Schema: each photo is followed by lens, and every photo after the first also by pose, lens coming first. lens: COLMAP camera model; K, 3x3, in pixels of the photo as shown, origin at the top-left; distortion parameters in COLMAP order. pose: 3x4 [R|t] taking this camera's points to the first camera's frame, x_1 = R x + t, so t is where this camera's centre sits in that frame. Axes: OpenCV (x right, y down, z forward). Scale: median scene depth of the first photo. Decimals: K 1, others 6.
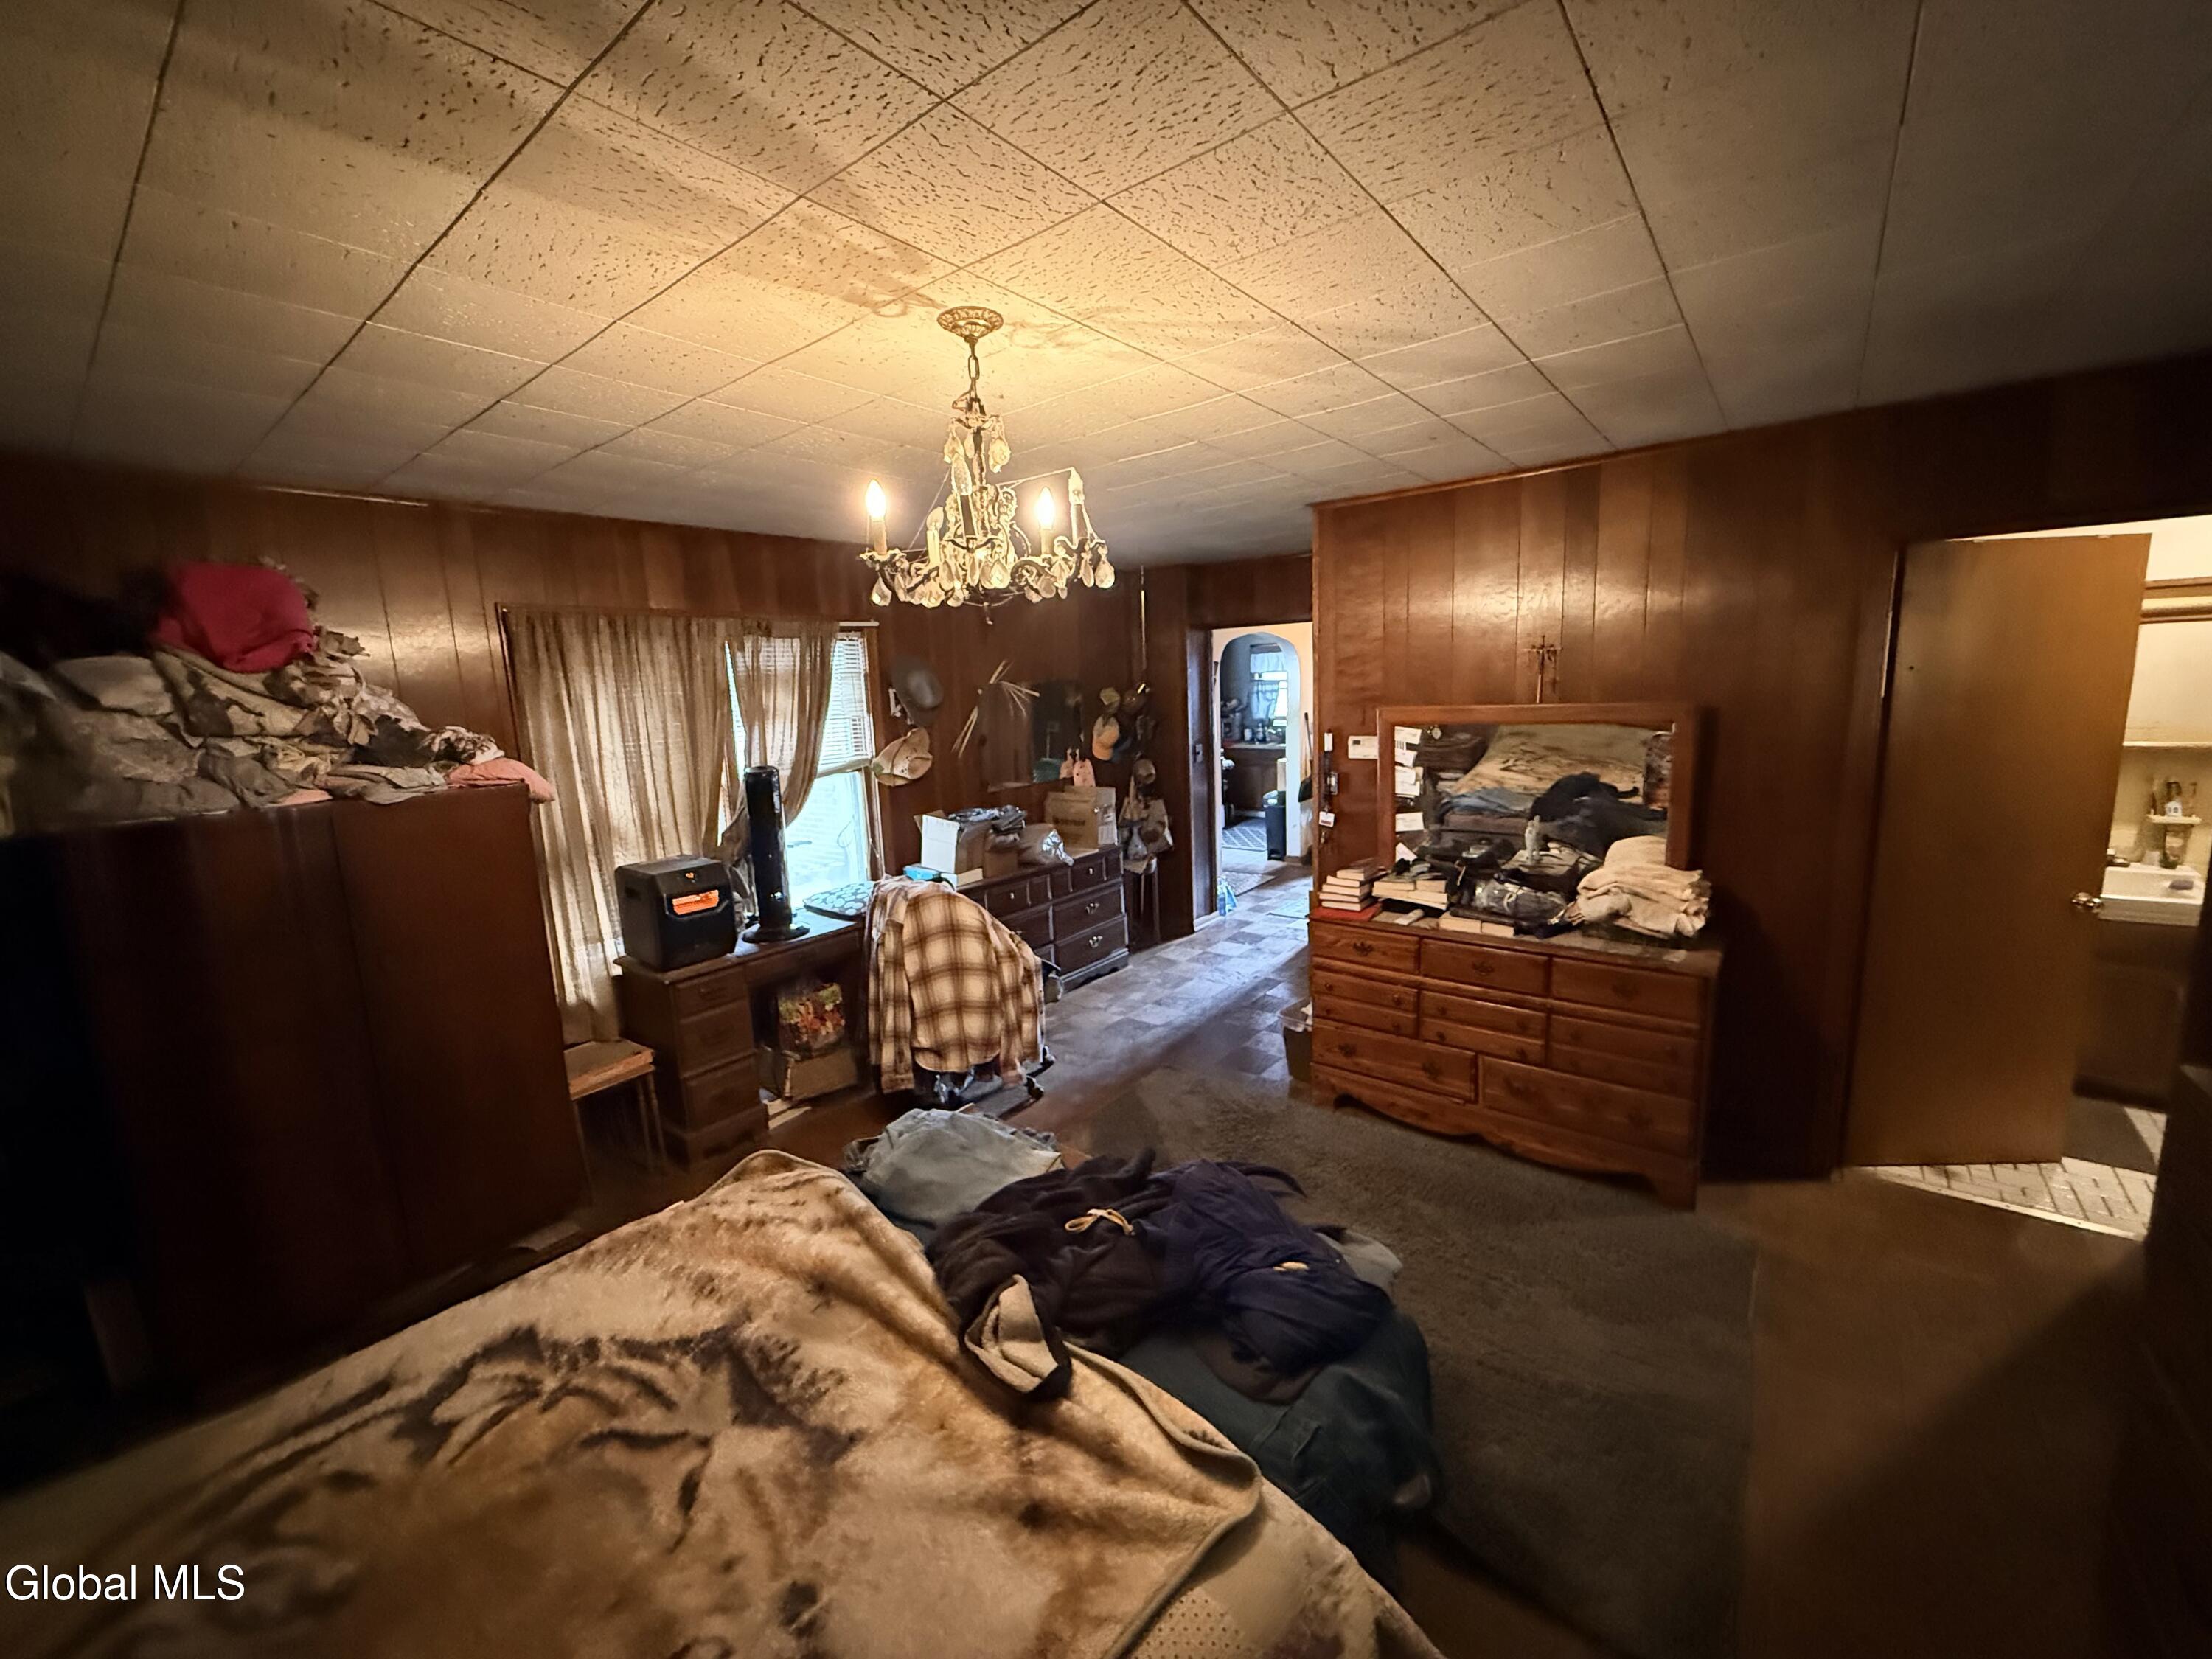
lens RADIAL K [[878.7, 0, 1108.8], [0, 878.7, 825.6], [0, 0, 1]] dist [0.000002, 0.000006]
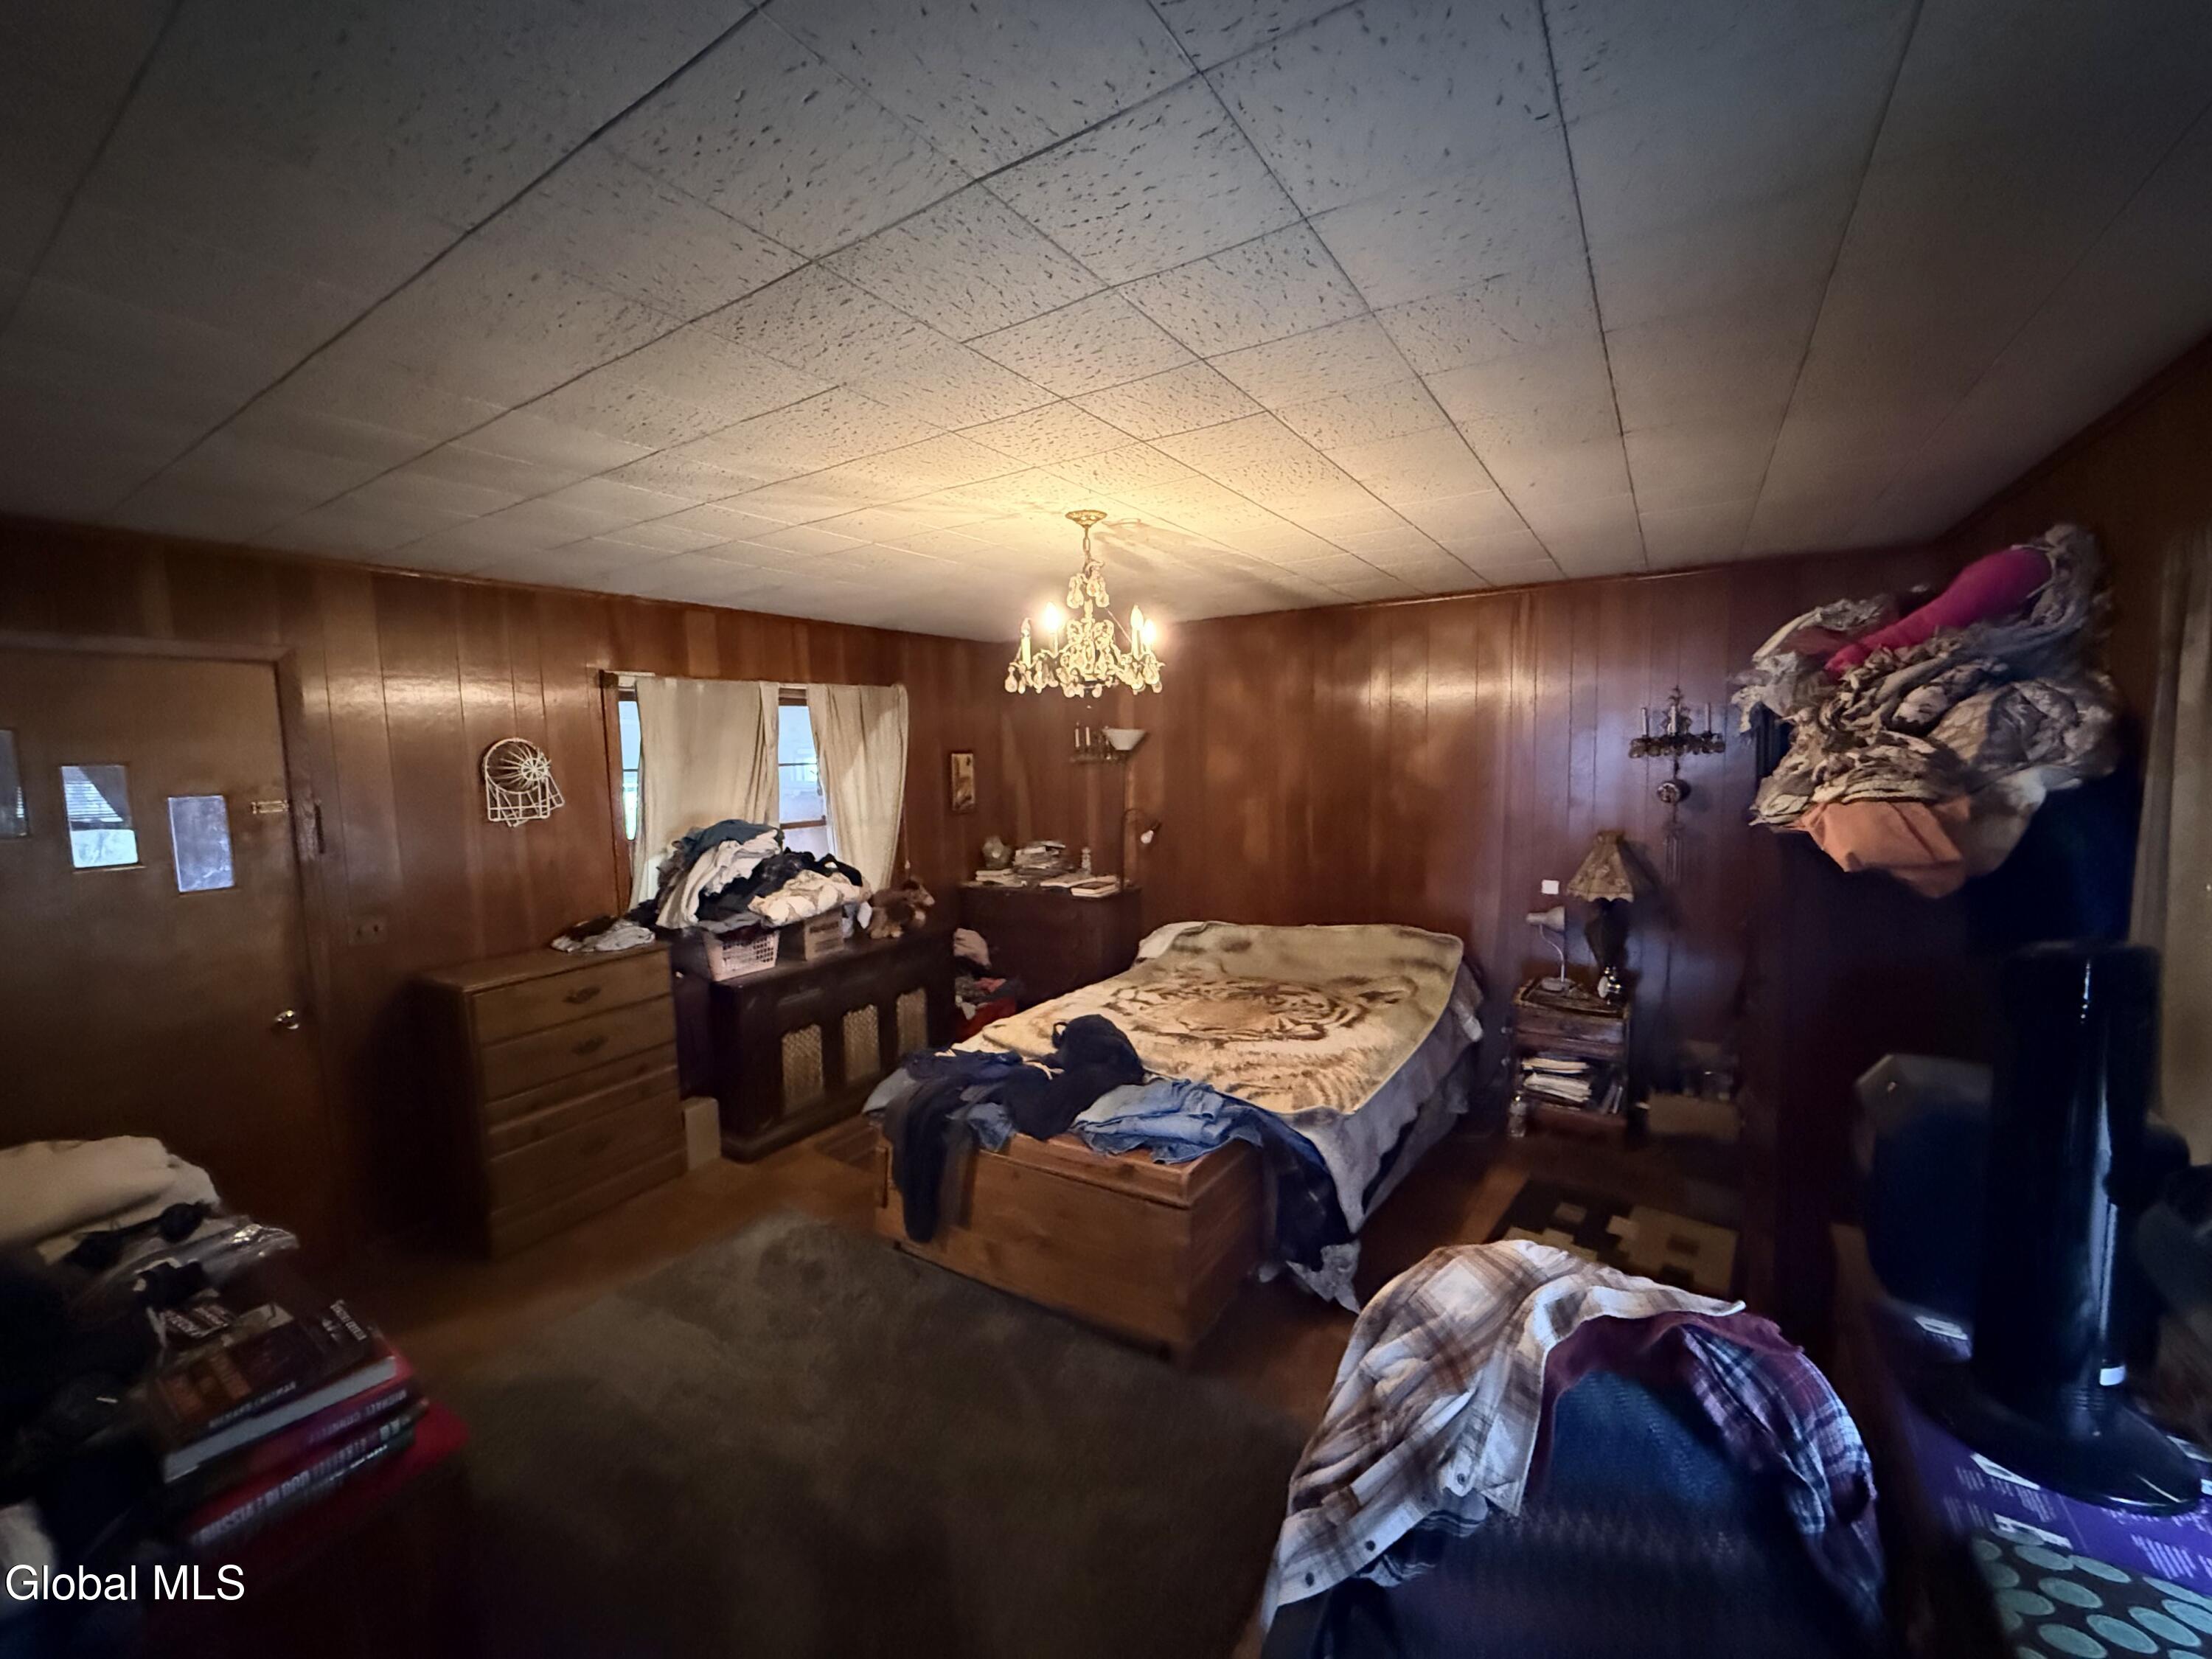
lens RADIAL K [[878.7, 0, 1101.2], [0, 878.7, 826.7], [0, 0, 1]] dist [0.000002, 0.000006]
pose [[-0.994247, 0.066347, -0.084092, -0.016812], [0.043404, 0.967276, 0.249988, -0.489050], [0.097926, 0.244900, -0.964590, 3.062984]]
